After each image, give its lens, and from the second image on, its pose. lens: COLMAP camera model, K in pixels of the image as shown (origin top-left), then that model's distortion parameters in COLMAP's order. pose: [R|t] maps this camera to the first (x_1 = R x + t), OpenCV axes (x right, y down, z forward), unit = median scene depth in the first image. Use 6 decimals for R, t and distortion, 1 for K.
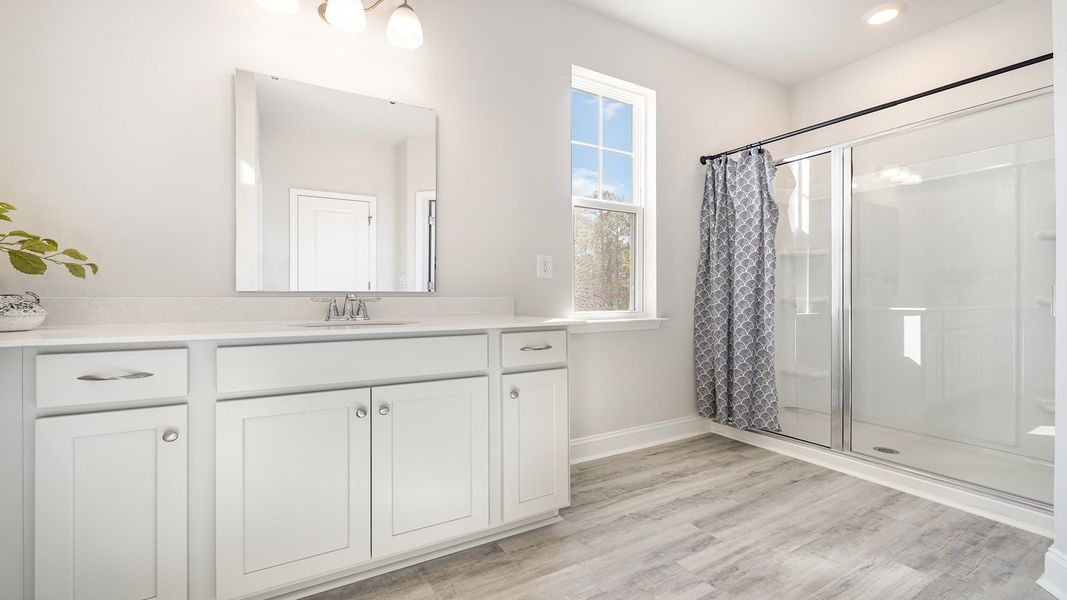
lens RADIAL K [[443.8, 0, 531.7], [0, 443.8, 299.3], [0, 0, 1]] dist [-0.002643, -0.000099]
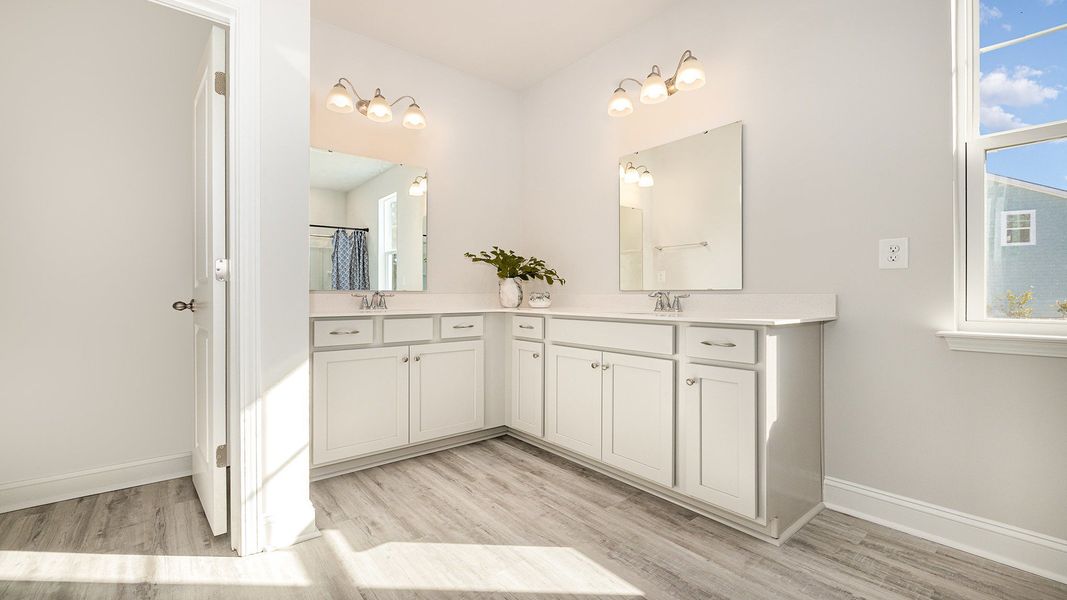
lens RADIAL K [[443.8, 0, 532.0], [0, 443.8, 295.3], [0, 0, 1]] dist [-0.002643, -0.000099]
pose [[0.164177, 0.003794, -0.986424, 0.969244], [-0.004455, 0.999985, 0.003104, -0.004585], [0.986421, 0.003885, 0.164191, 0.413729]]
